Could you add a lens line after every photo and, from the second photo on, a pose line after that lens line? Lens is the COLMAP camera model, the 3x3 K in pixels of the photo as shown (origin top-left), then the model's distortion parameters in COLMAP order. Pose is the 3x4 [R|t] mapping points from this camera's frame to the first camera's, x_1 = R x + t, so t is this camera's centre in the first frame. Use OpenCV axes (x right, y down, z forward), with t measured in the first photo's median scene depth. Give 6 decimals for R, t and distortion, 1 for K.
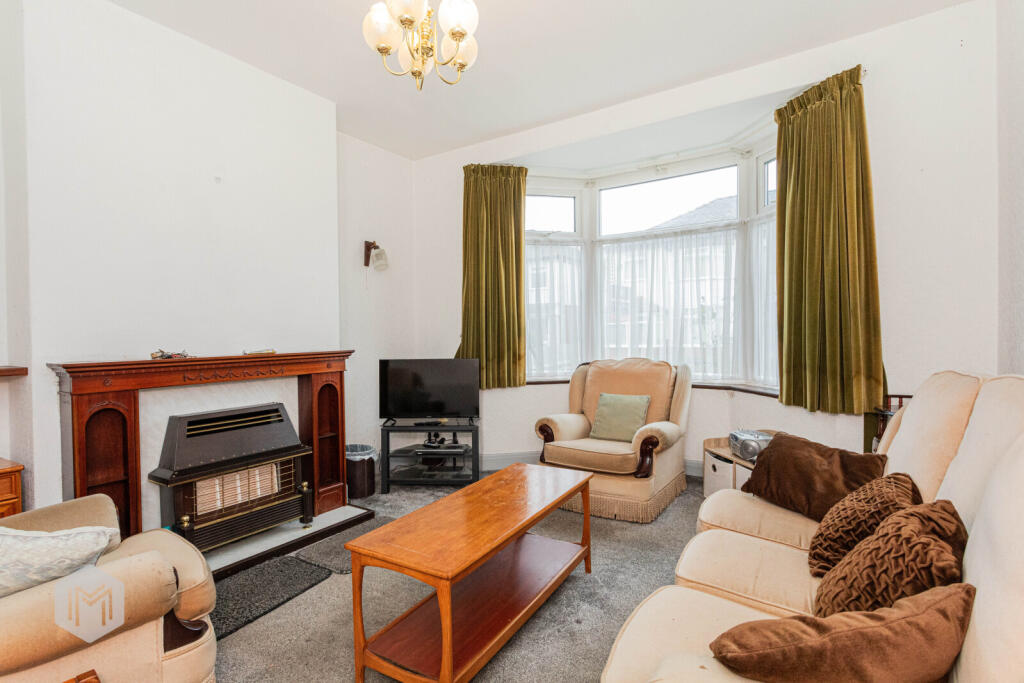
lens RADIAL K [[484.3, 0, 512.0], [0, 484.3, 341.5], [0, 0, 1]] dist [-0.001241, -0.000409]
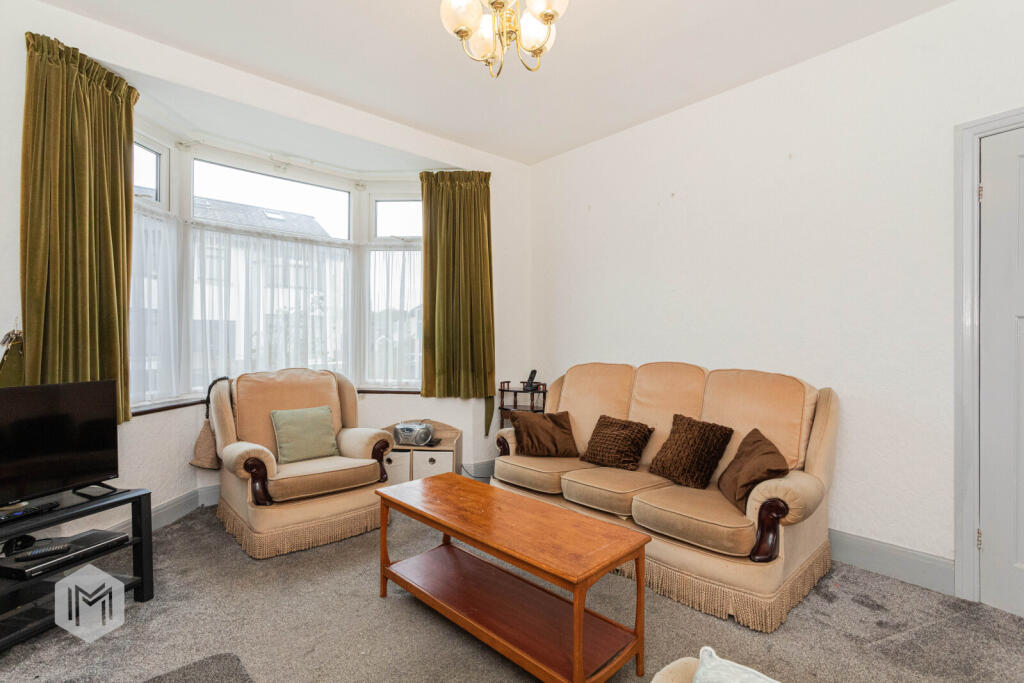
lens RADIAL K [[484.3, 0, 512.0], [0, 484.3, 341.5], [0, 0, 1]] dist [-0.001241, -0.000409]
pose [[0.263202, 0.011444, 0.964673, -0.562723], [0.005566, 0.999895, -0.013380, -0.002951], [-0.964725, 0.008891, 0.263110, 0.382927]]
